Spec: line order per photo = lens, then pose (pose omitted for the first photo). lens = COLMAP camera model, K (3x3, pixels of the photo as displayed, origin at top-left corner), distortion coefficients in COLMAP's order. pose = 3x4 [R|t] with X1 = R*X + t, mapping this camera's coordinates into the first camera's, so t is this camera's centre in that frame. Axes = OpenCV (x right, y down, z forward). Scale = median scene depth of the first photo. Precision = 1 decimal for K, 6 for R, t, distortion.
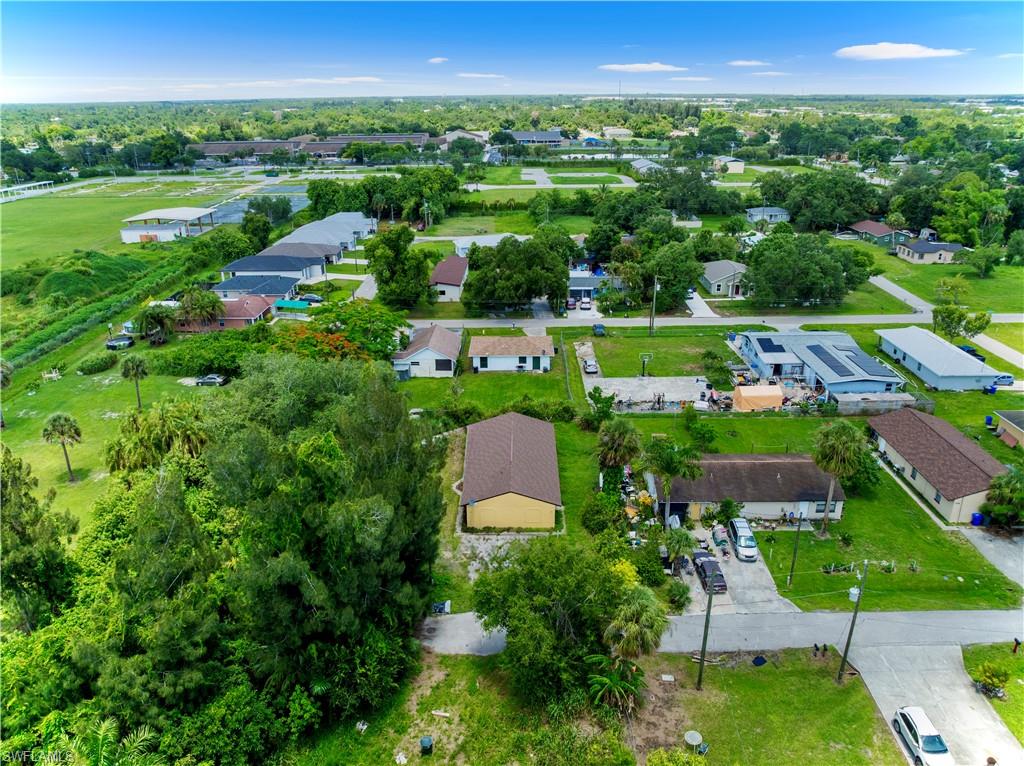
lens RADIAL K [[714.3, 0, 512.0], [0, 714.3, 383.0], [0, 0, 1]] dist [-0.049267, -0.003084]
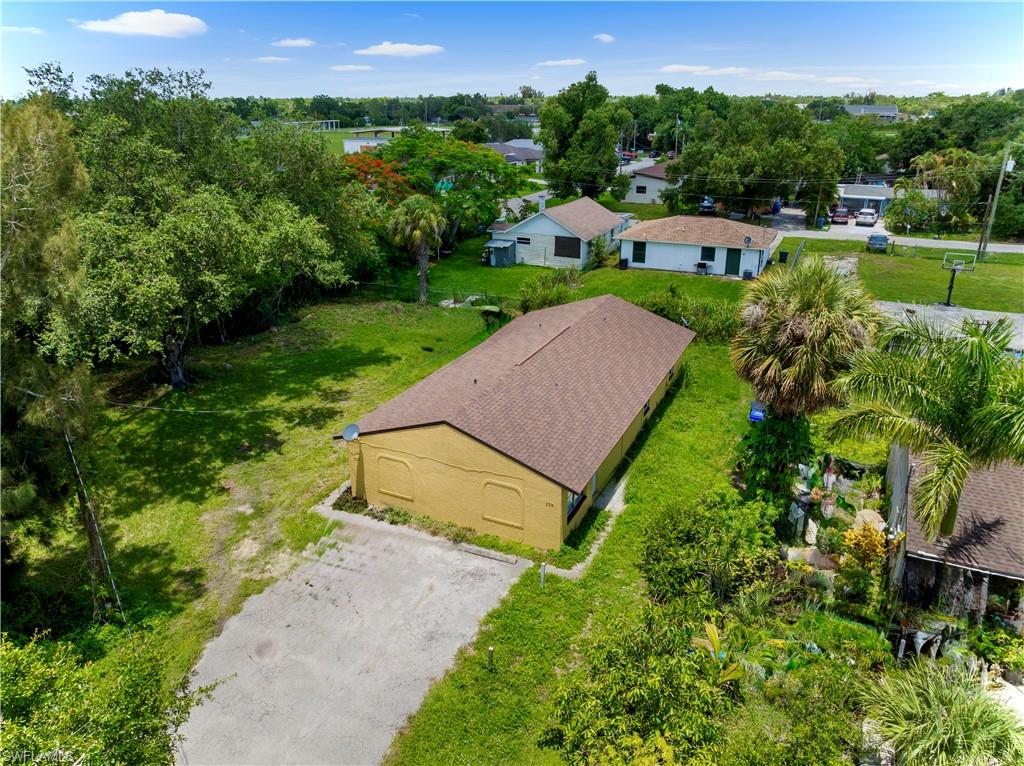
lens RADIAL K [[714.3, 0, 512.0], [0, 714.3, 383.0], [0, 0, 1]] dist [-0.049267, -0.003084]
pose [[0.910705, 0.153259, -0.383574, 0.081933], [-0.154737, 0.987581, 0.027206, 0.059864], [0.382980, 0.034576, 0.923109, 0.347173]]
